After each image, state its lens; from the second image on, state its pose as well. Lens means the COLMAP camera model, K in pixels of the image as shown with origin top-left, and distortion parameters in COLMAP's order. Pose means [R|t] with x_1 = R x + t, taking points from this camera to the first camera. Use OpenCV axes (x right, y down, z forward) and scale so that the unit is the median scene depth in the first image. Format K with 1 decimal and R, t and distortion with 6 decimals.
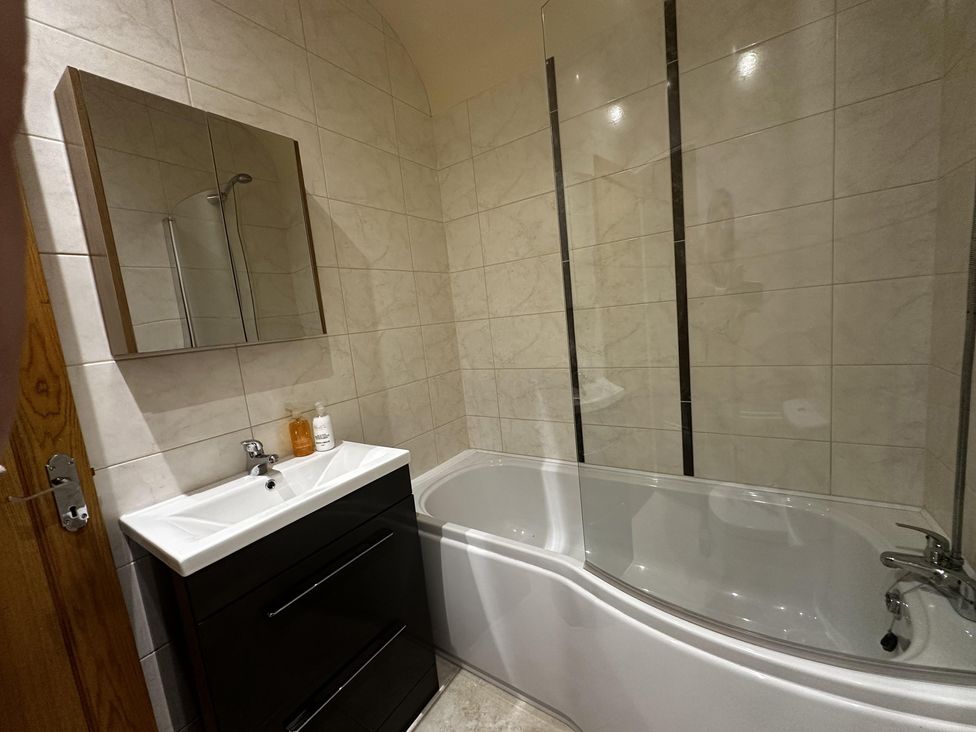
lens RADIAL K [[387.0, 0, 488.0], [0, 387.0, 366.0], [0, 0, 1]] dist [-0.003017, -0.000373]
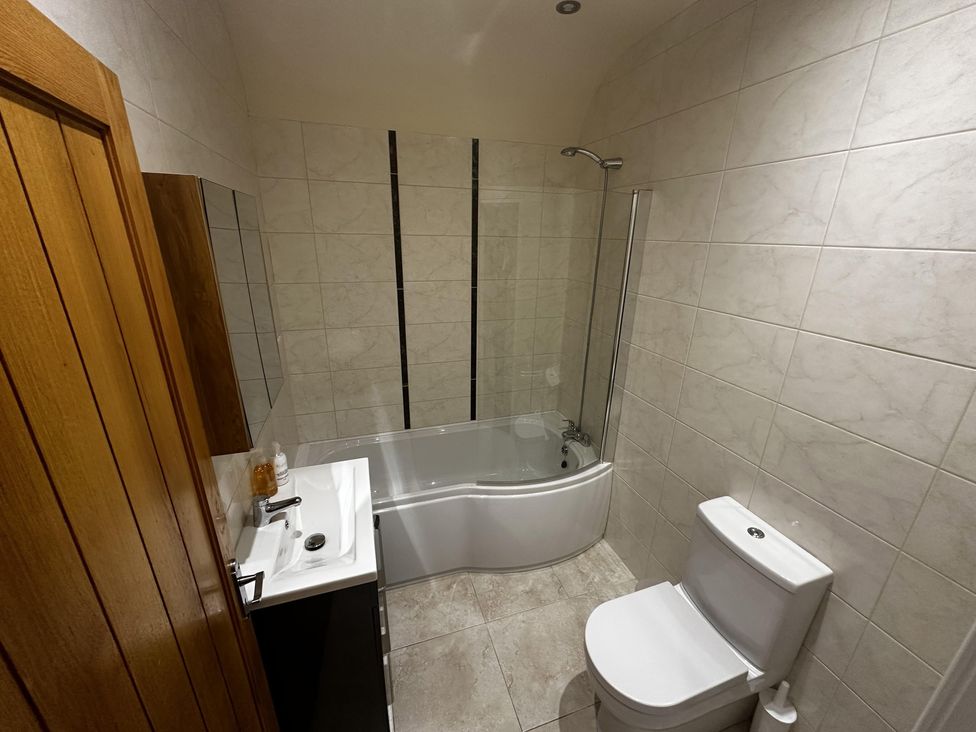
lens RADIAL K [[387.1, 0, 488.0], [0, 387.1, 366.0], [0, 0, 1]] dist [0.001336, 0.000030]
pose [[0.612841, -0.144162, 0.776945, -0.677416], [0.020105, 0.985744, 0.167047, -0.220175], [-0.789950, -0.086753, 0.607003, -0.078262]]
